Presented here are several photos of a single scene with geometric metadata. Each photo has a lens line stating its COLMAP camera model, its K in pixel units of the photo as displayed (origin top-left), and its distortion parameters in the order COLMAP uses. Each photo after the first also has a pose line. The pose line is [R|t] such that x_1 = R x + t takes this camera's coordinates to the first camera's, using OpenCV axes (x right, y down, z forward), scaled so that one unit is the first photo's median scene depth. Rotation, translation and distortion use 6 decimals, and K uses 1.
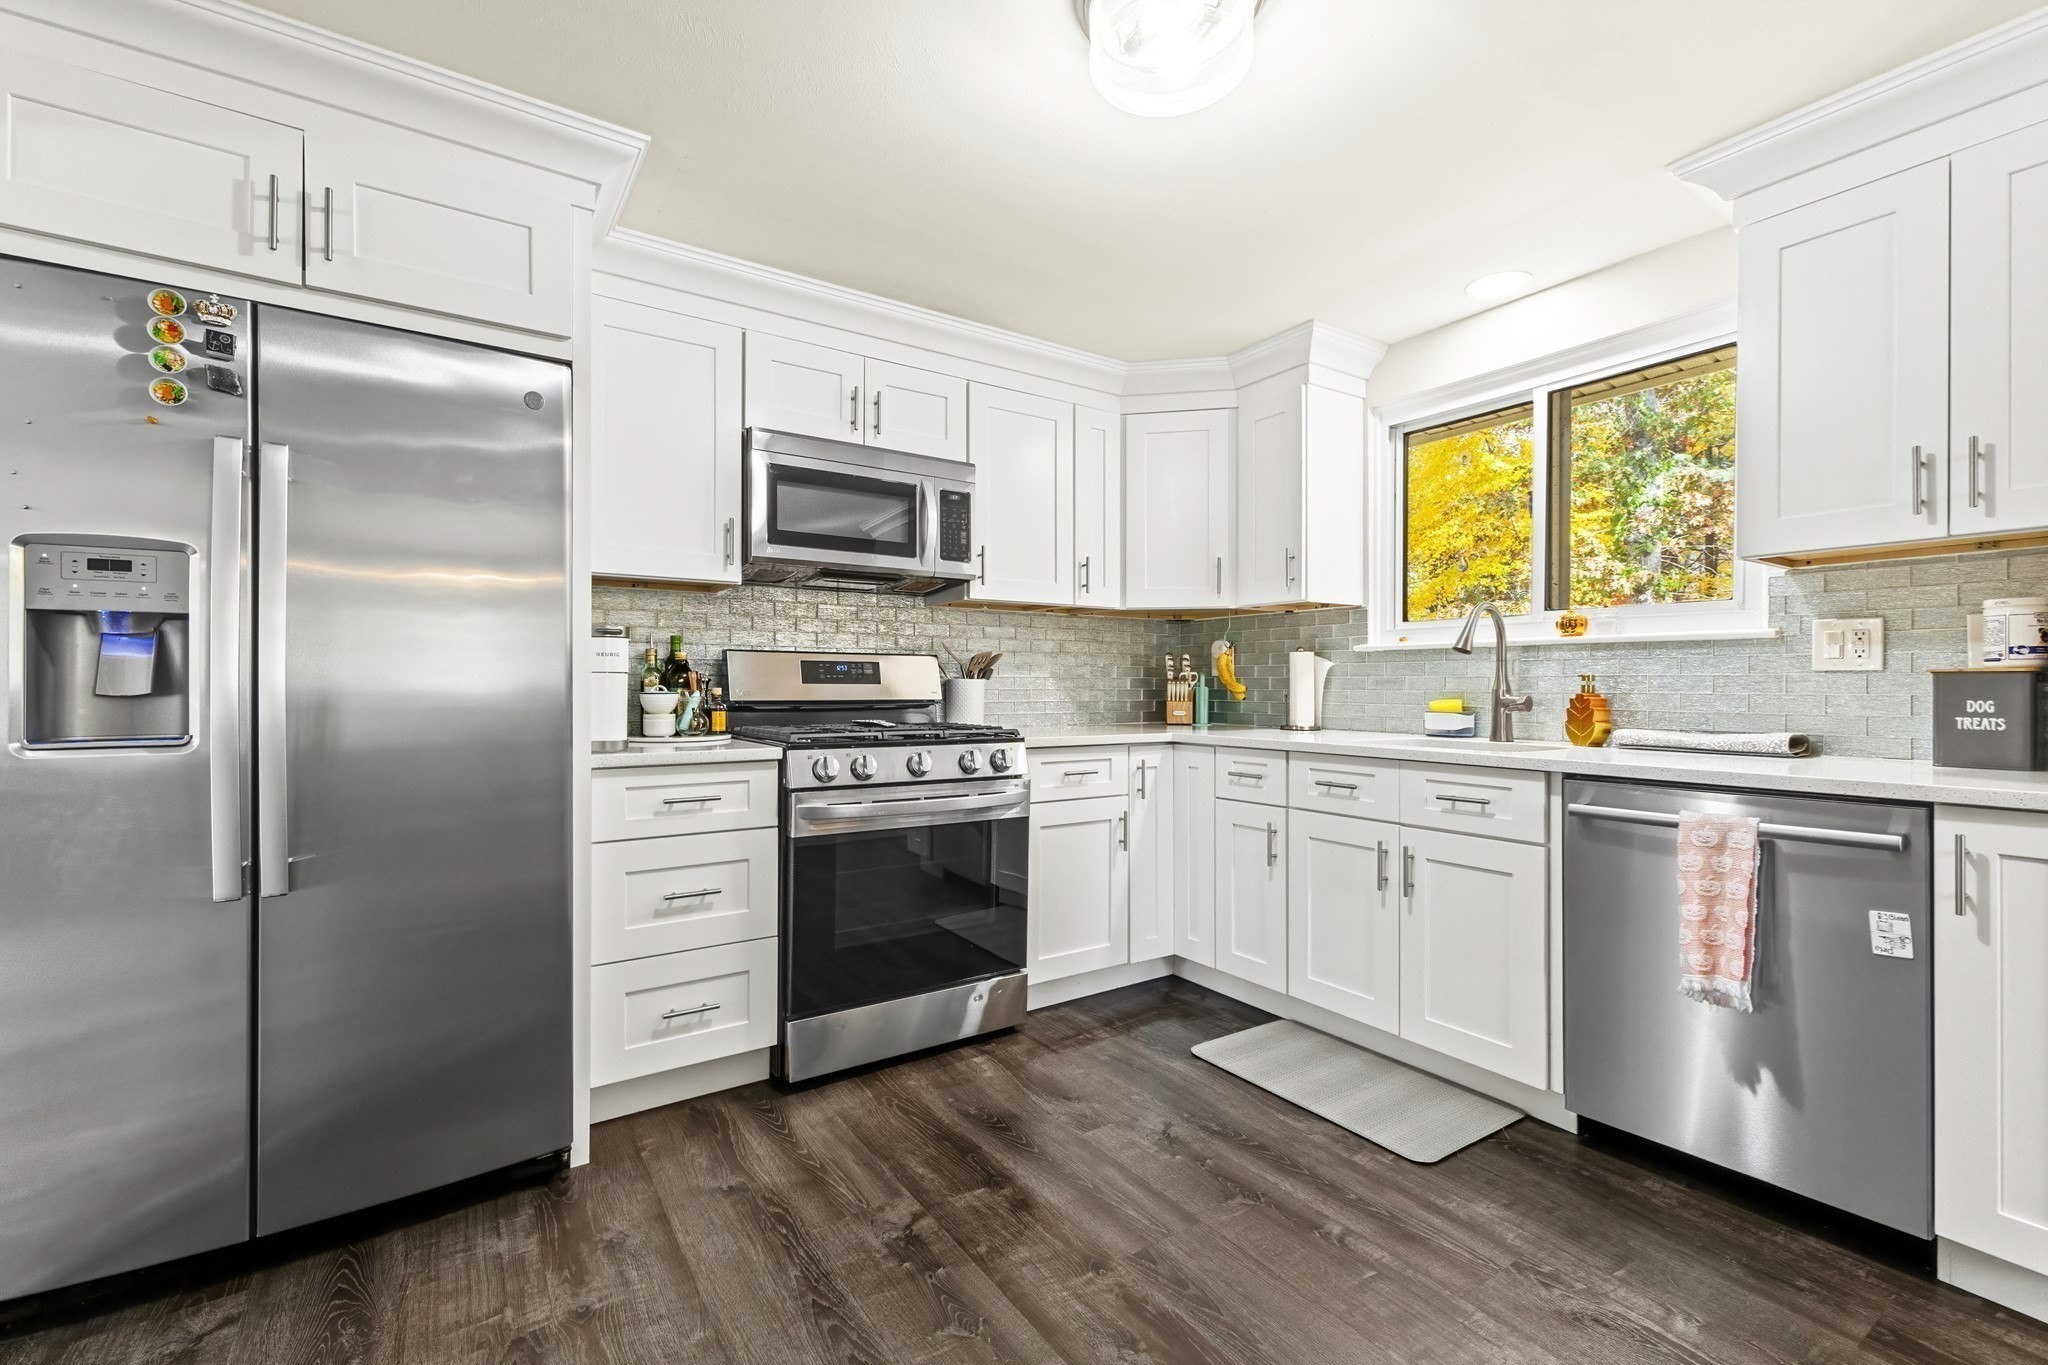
lens RADIAL K [[866.6, 0, 1024.0], [0, 866.6, 682.5], [0, 0, 1]] dist [-0.000540, -0.000212]
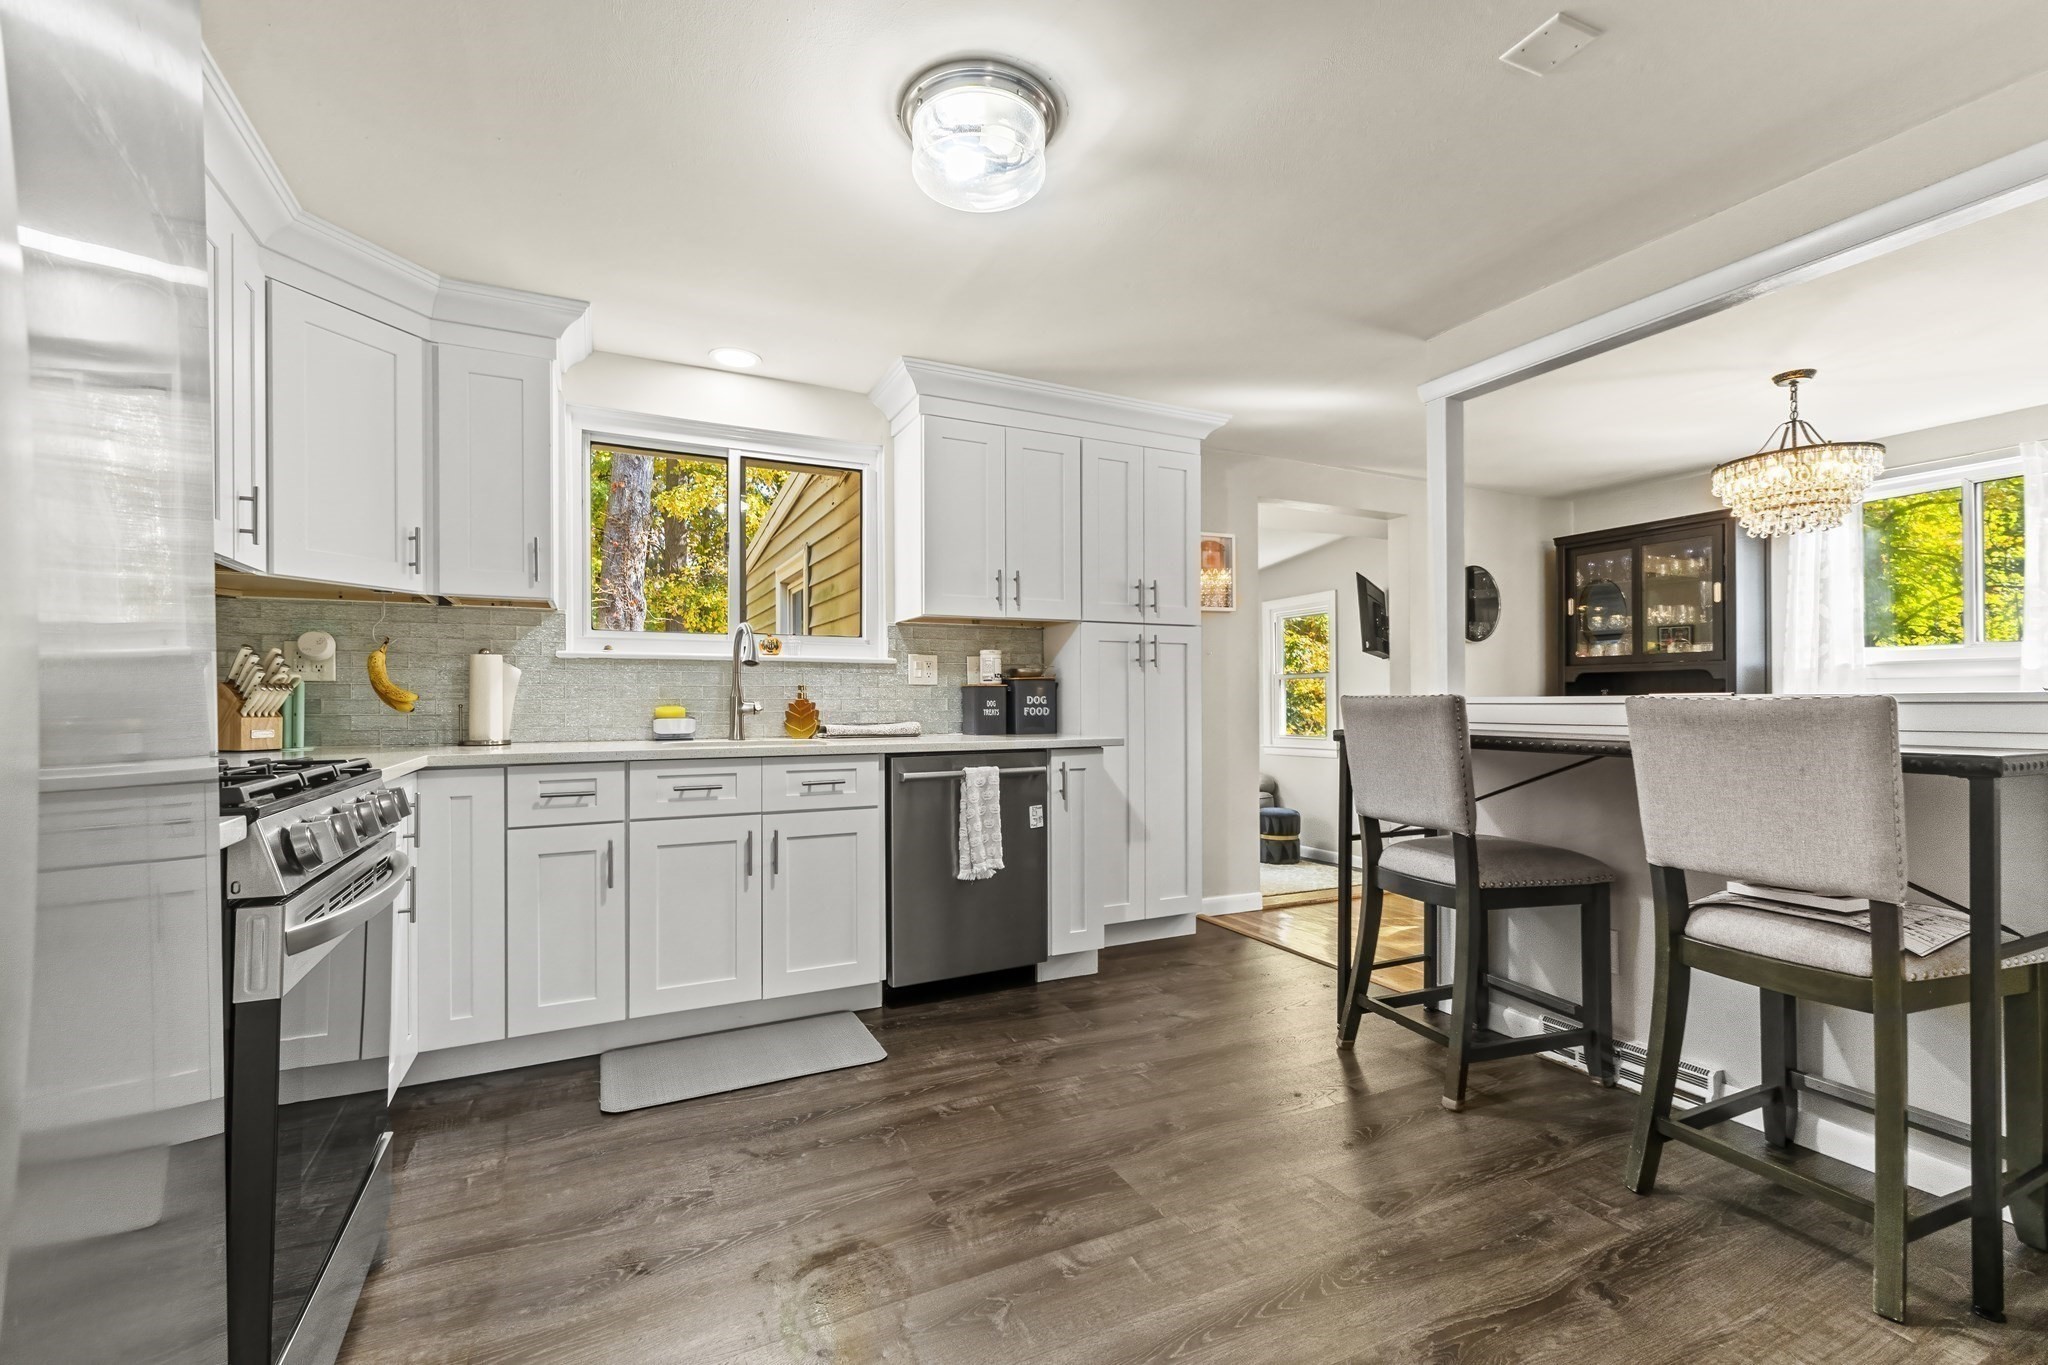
lens RADIAL K [[879.6, 0, 1023.4], [0, 879.6, 688.7], [0, 0, 1]] dist [0.002441, -0.000340]
pose [[0.129962, 0.007481, 0.991491, -0.694879], [-0.001460, 0.999972, -0.007354, 0.006399], [-0.991518, -0.000492, 0.129969, 0.519175]]
